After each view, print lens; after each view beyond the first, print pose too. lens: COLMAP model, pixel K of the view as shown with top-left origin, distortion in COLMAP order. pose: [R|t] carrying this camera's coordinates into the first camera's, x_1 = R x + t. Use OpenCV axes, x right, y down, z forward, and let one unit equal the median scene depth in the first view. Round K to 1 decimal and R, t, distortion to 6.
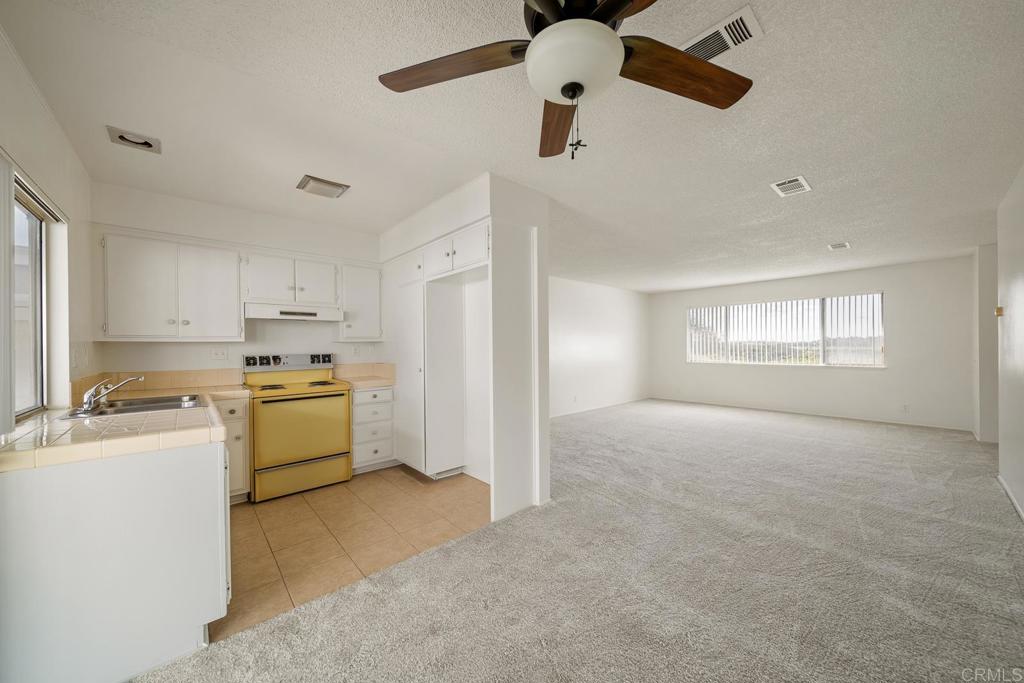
lens RADIAL K [[365.8, 0, 513.1], [0, 365.8, 345.2], [0, 0, 1]] dist [-0.001981, -0.000397]
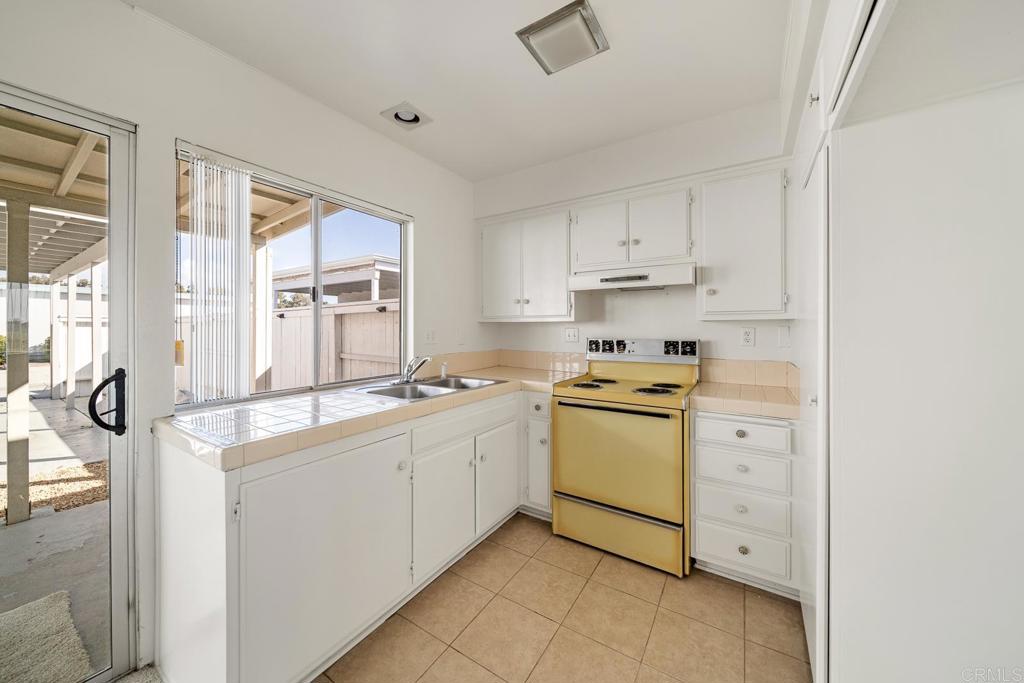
lens RADIAL K [[365.8, 0, 511.1], [0, 365.8, 325.1], [0, 0, 1]] dist [-0.001981, -0.000397]
pose [[0.265013, 0.002804, -0.964241, 0.002379], [-0.002460, 0.999994, 0.002232, -0.002870], [0.964242, 0.001781, 0.265019, 0.598576]]
